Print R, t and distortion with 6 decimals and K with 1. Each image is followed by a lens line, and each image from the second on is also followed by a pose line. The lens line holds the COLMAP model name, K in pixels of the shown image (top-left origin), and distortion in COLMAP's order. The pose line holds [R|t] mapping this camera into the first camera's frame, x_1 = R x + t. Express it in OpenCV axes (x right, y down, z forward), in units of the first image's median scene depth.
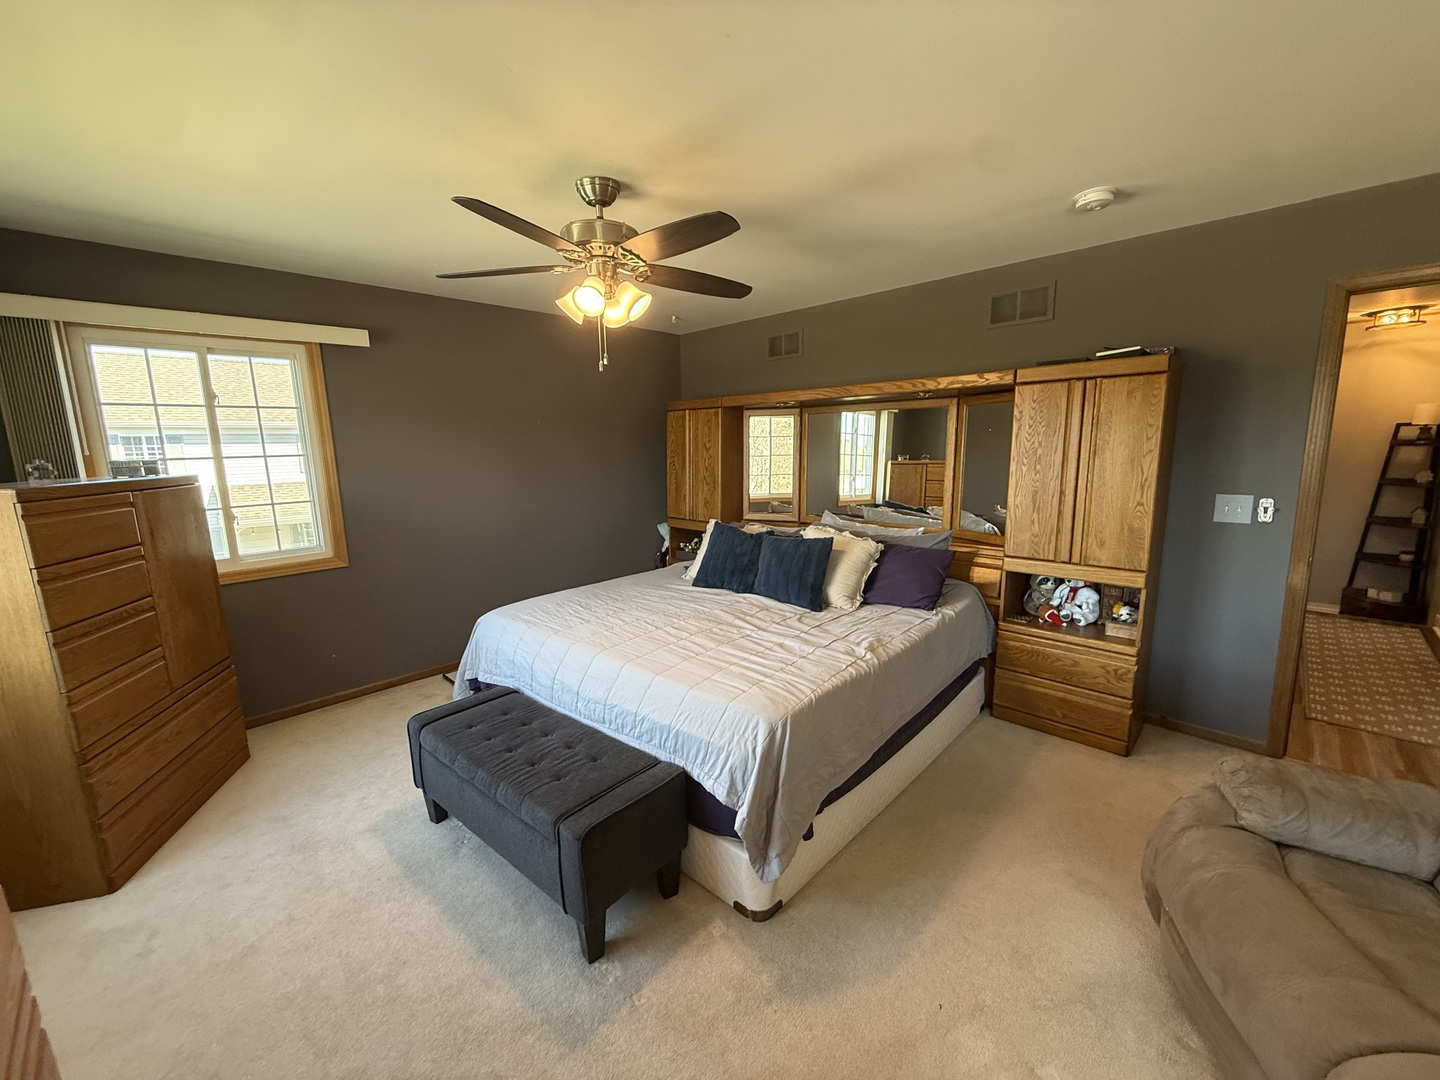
lens RADIAL K [[574.4, 0, 711.6], [0, 574.4, 539.8], [0, 0, 1]] dist [0.001334, -0.000126]
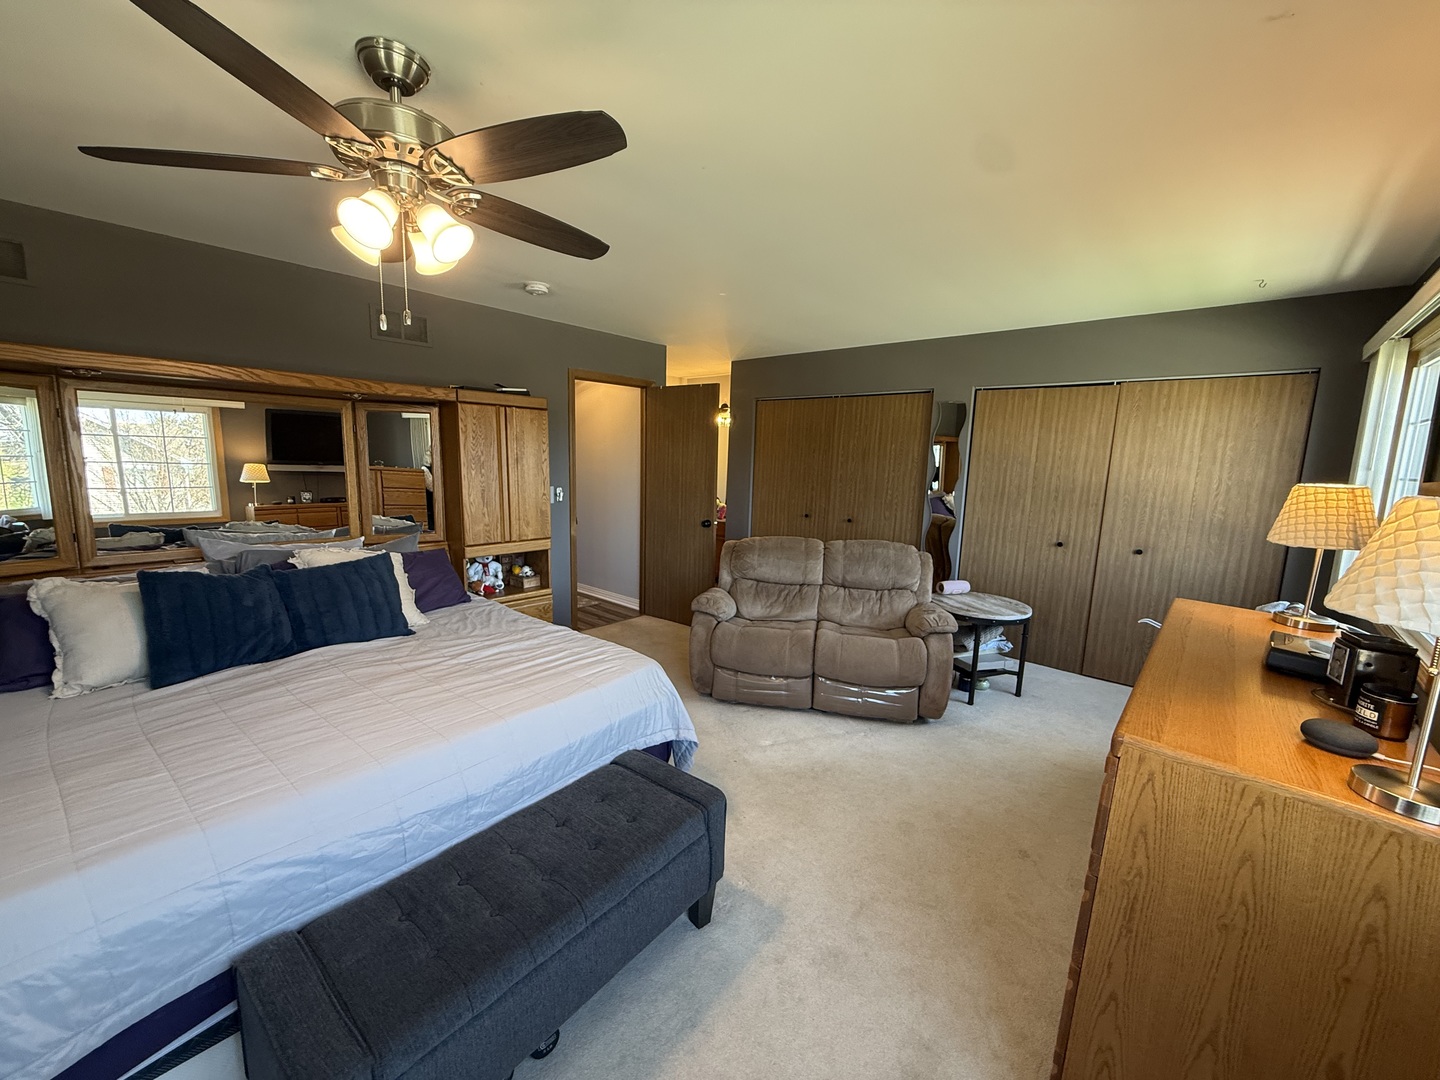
lens RADIAL K [[574.4, 0, 712.7], [0, 574.4, 542.9], [0, 0, 1]] dist [0.001334, -0.000126]
pose [[-0.045093, -0.131383, 0.990306, -0.742721], [0.138997, 0.980846, 0.136457, -0.075372], [-0.989266, 0.143803, -0.025967, 0.568505]]
